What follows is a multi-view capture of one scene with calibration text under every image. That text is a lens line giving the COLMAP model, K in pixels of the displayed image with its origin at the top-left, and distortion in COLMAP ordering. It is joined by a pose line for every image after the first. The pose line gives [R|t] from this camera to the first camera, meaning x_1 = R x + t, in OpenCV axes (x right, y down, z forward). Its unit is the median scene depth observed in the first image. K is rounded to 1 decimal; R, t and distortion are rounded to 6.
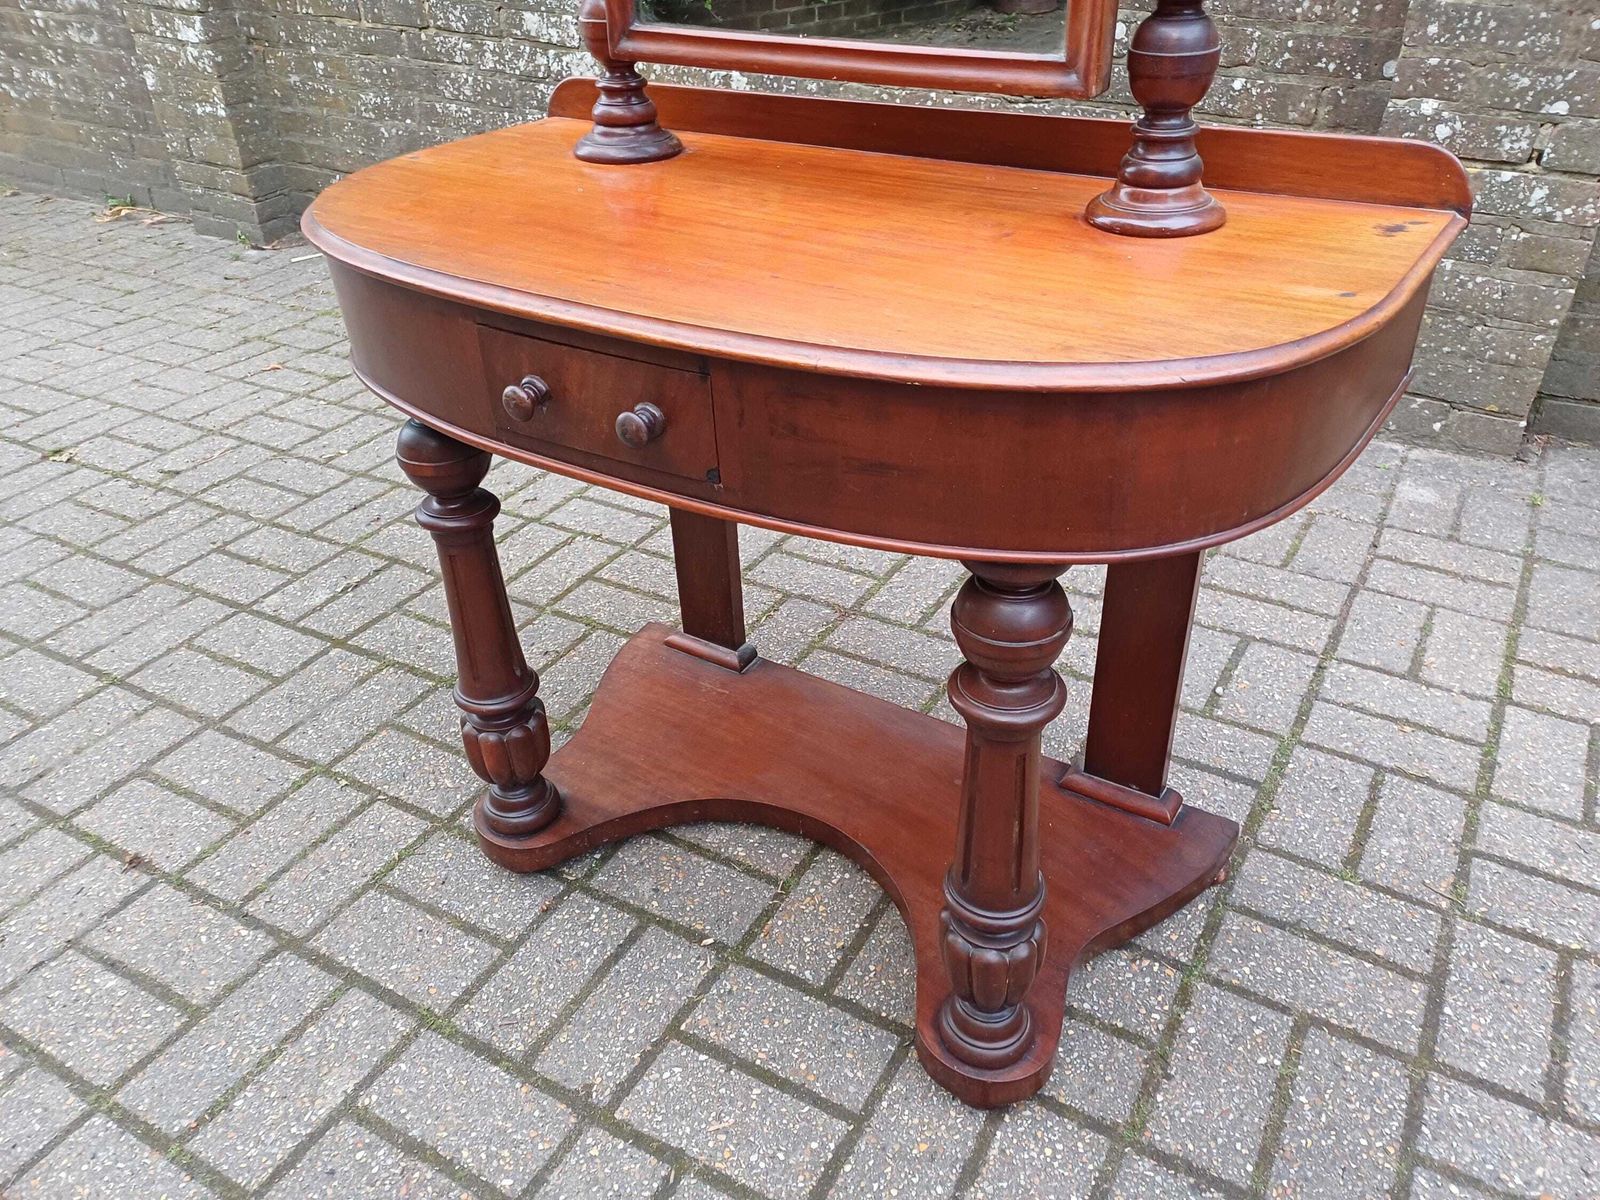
lens RADIAL K [[1170.3, 0, 816.9], [0, 1170.3, 605.3], [0, 0, 1]] dist [0.063037, -0.045790]
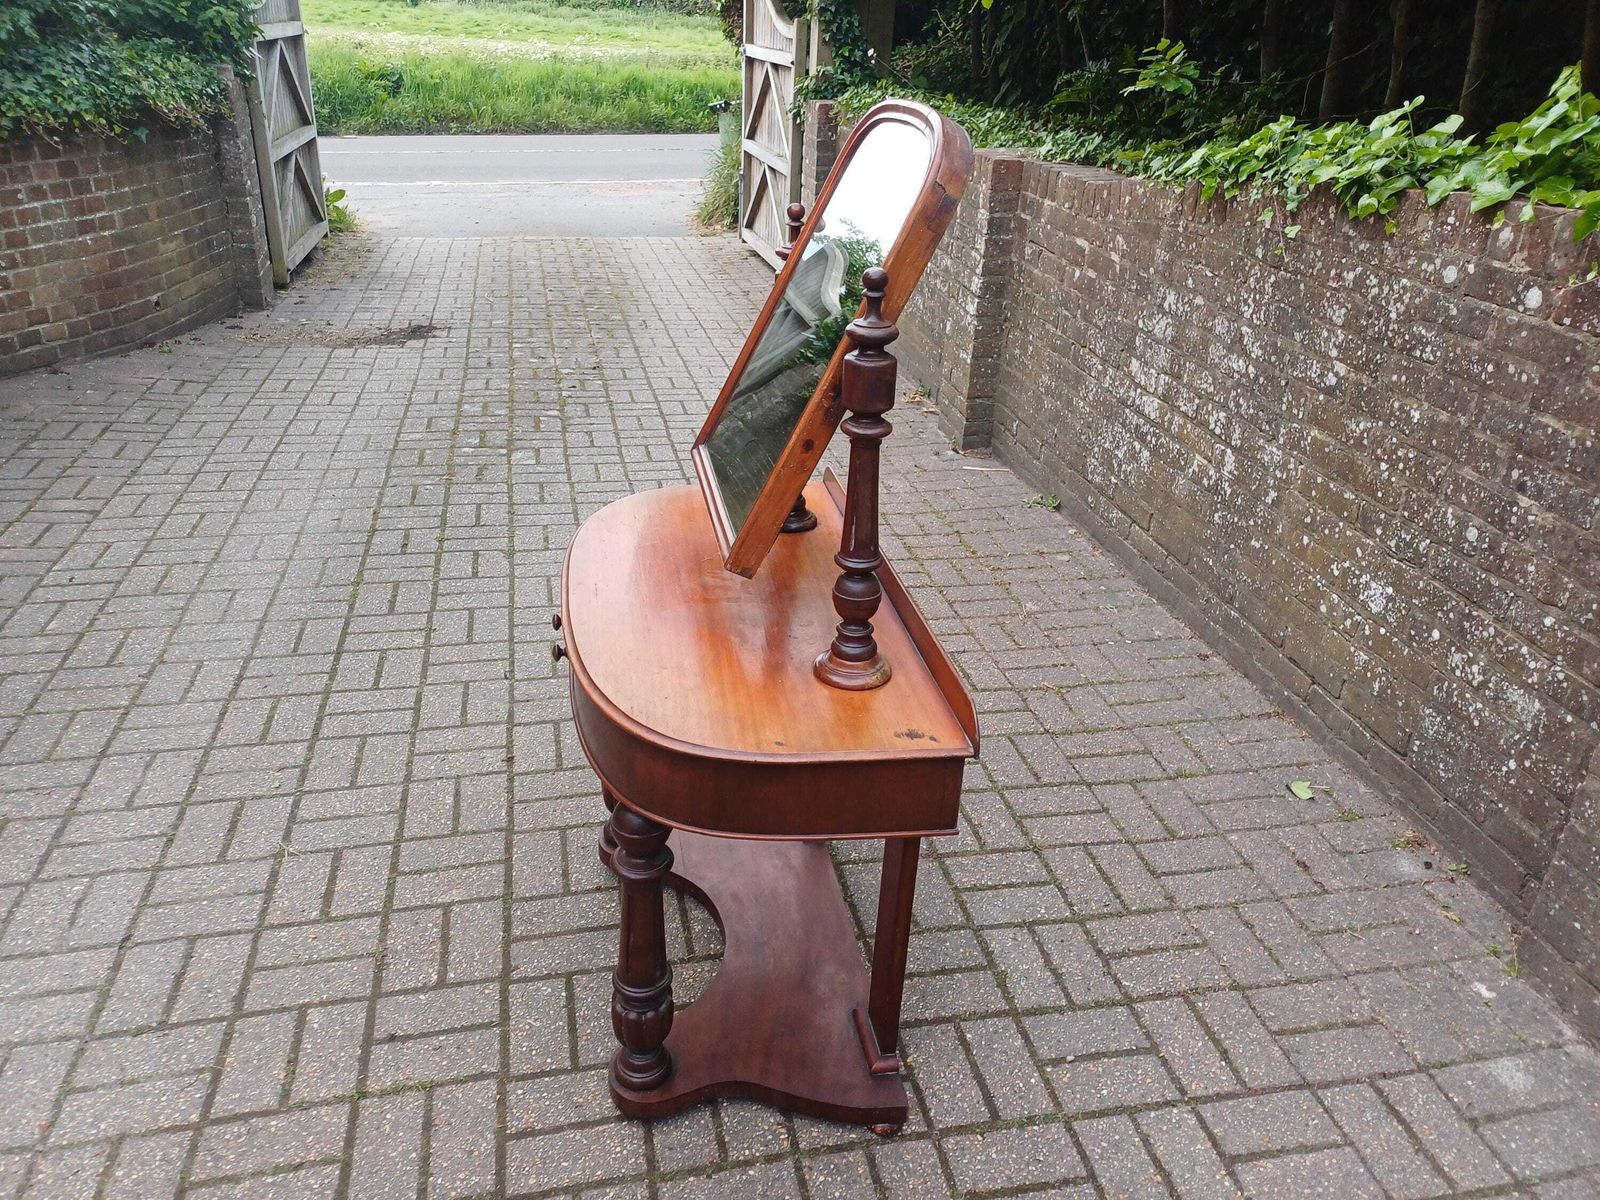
lens RADIAL K [[1170.3, 0, 806.7], [0, 1170.3, 587.5], [0, 0, 1]] dist [0.063037, -0.045790]
pose [[0.674758, 0.368180, -0.639645, 0.904185], [-0.457250, 0.888856, 0.029277, -0.320937], [0.579331, 0.272722, 0.768113, -0.264950]]
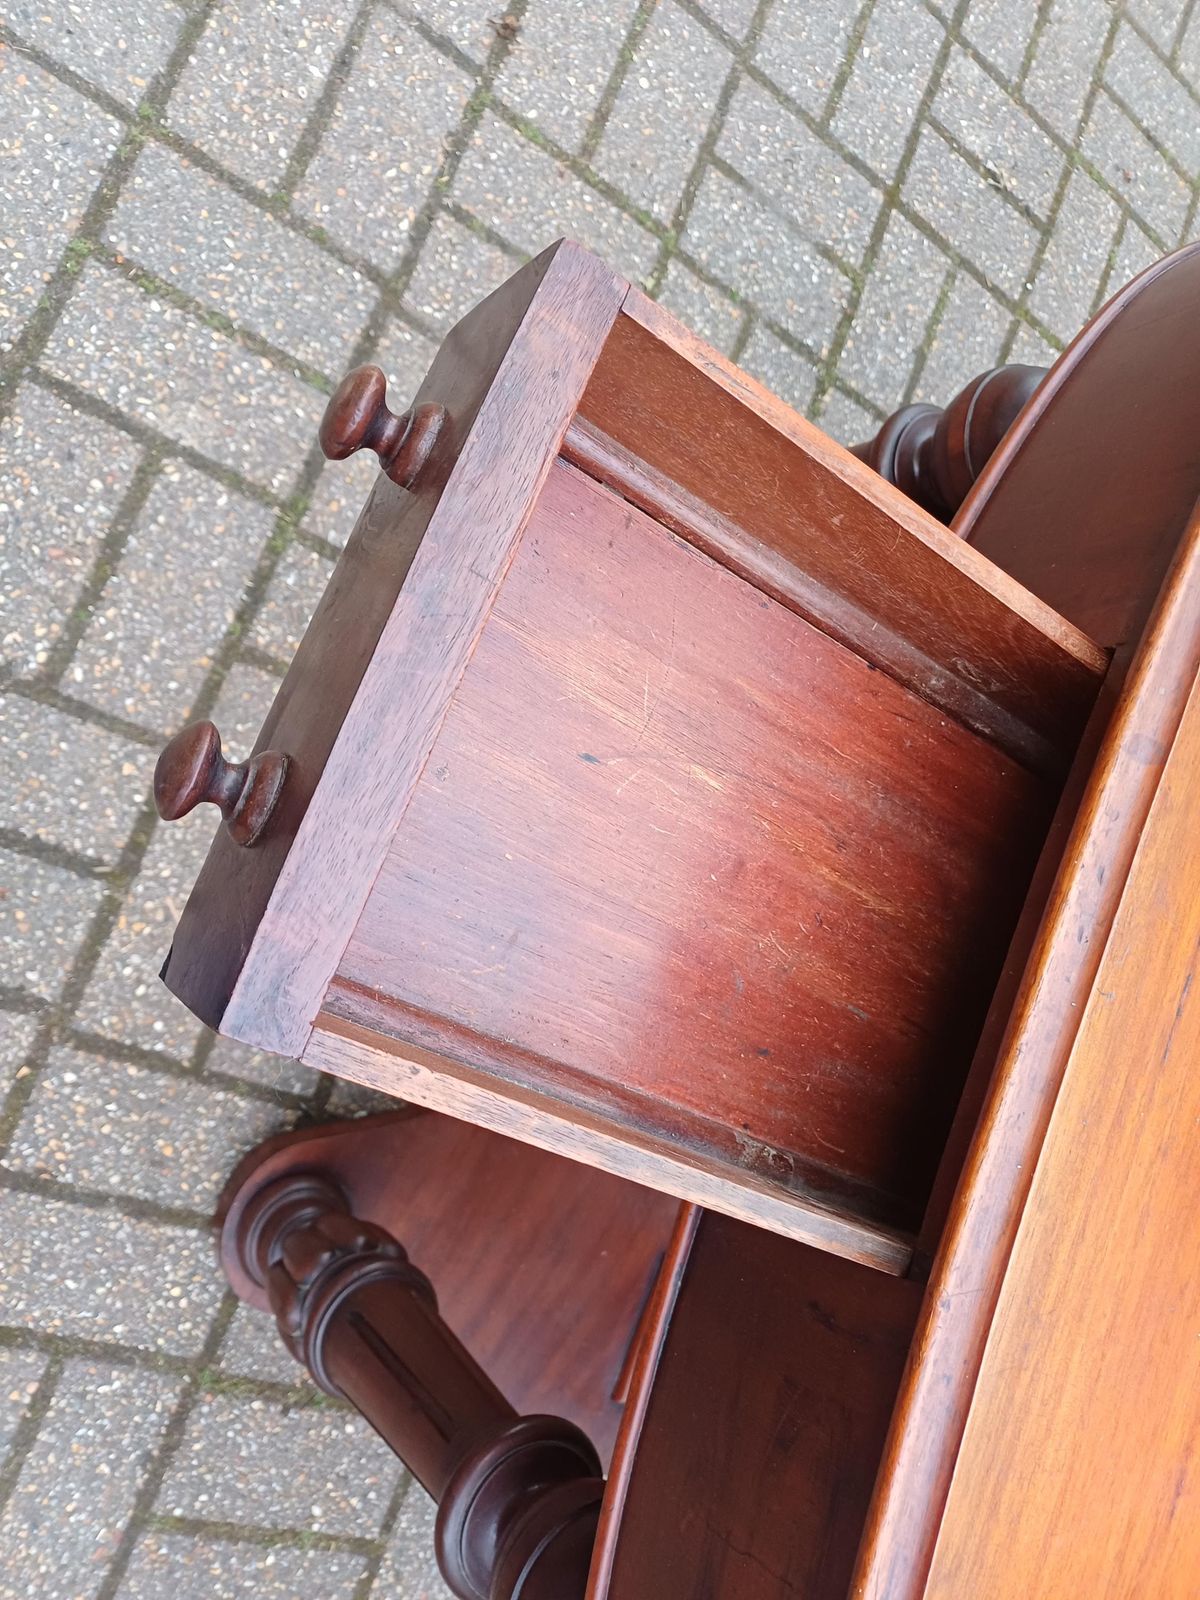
lens RADIAL K [[1190.6, 0, 594.3], [0, 1190.6, 776.9], [0, 0, 1]] dist [0.052592, -0.049919]
pose [[0.073234, 0.991864, 0.104124, -0.197576], [-0.887556, 0.017202, 0.460379, -0.178931], [0.454843, -0.126131, 0.881595, 0.321788]]
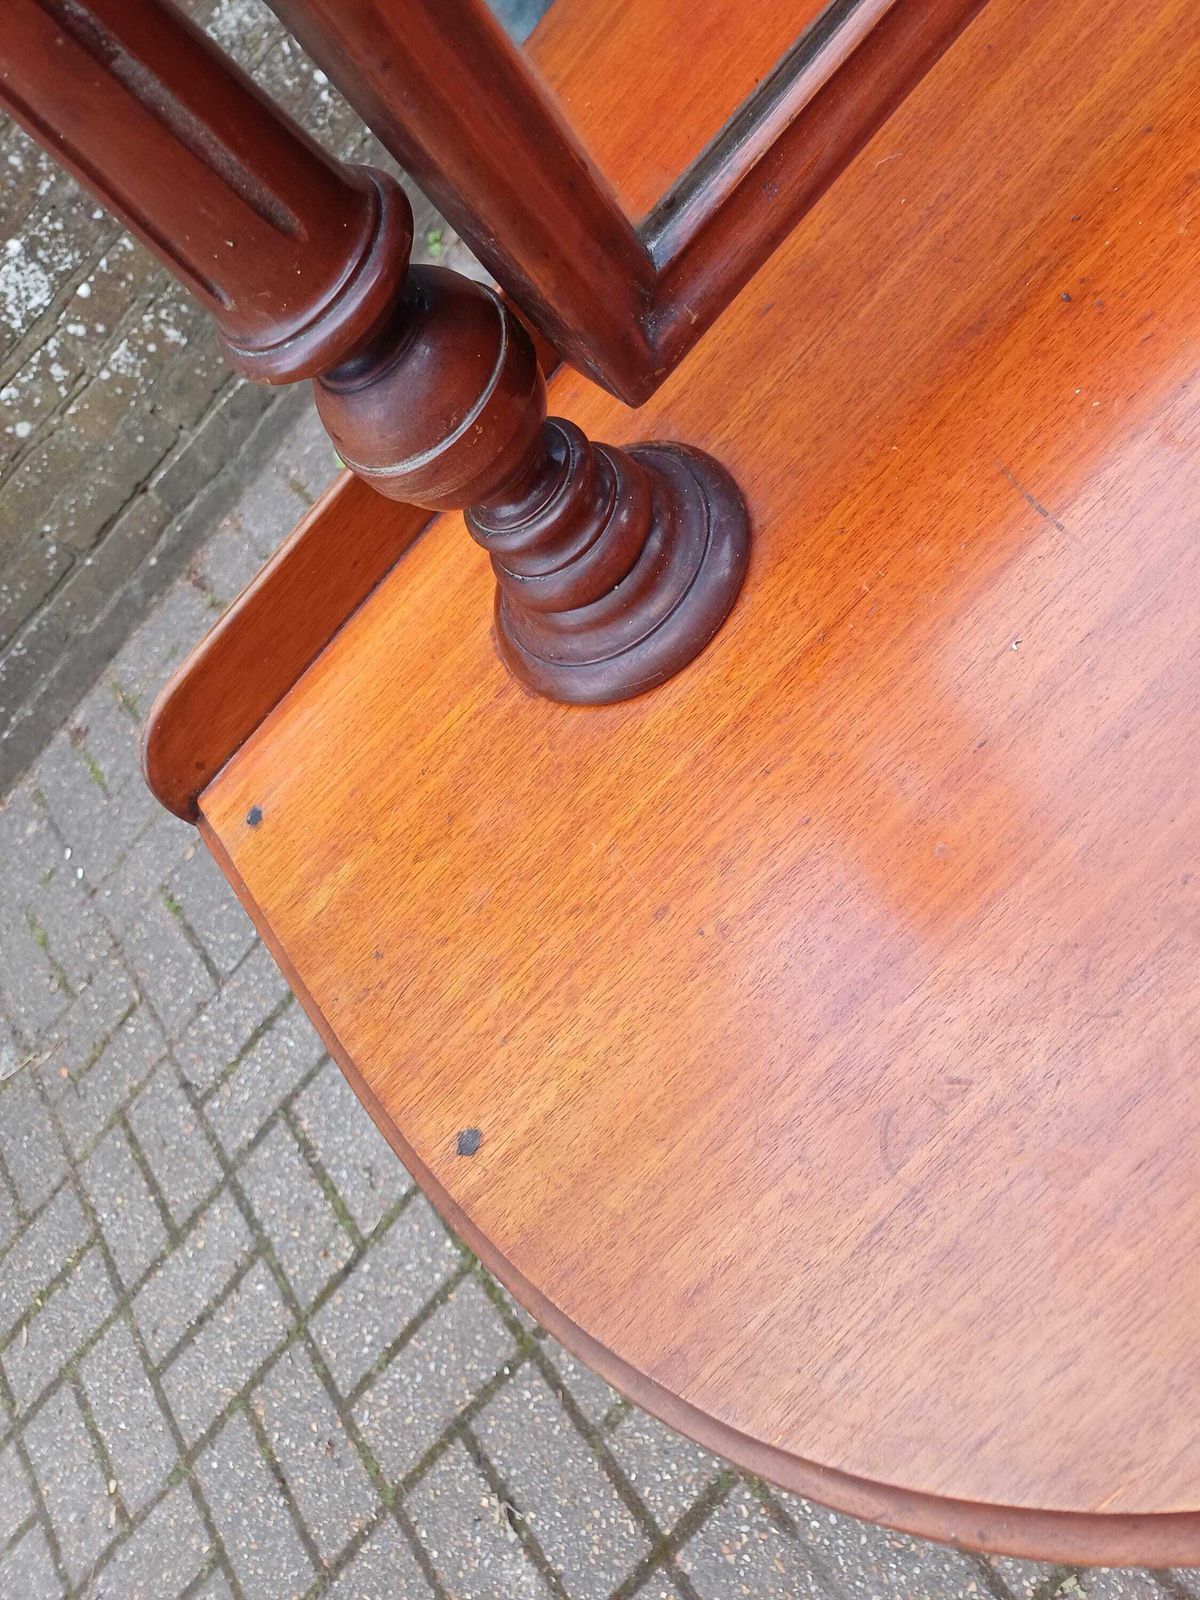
lens RADIAL K [[1190.6, 0, 588.7], [0, 1190.6, 807.6], [0, 0, 1]] dist [0.052592, -0.049919]
pose [[0.284997, -0.930401, 0.230500, -0.281620], [0.866485, 0.352893, 0.353086, -0.445168], [-0.409854, 0.099096, 0.906752, 0.589403]]
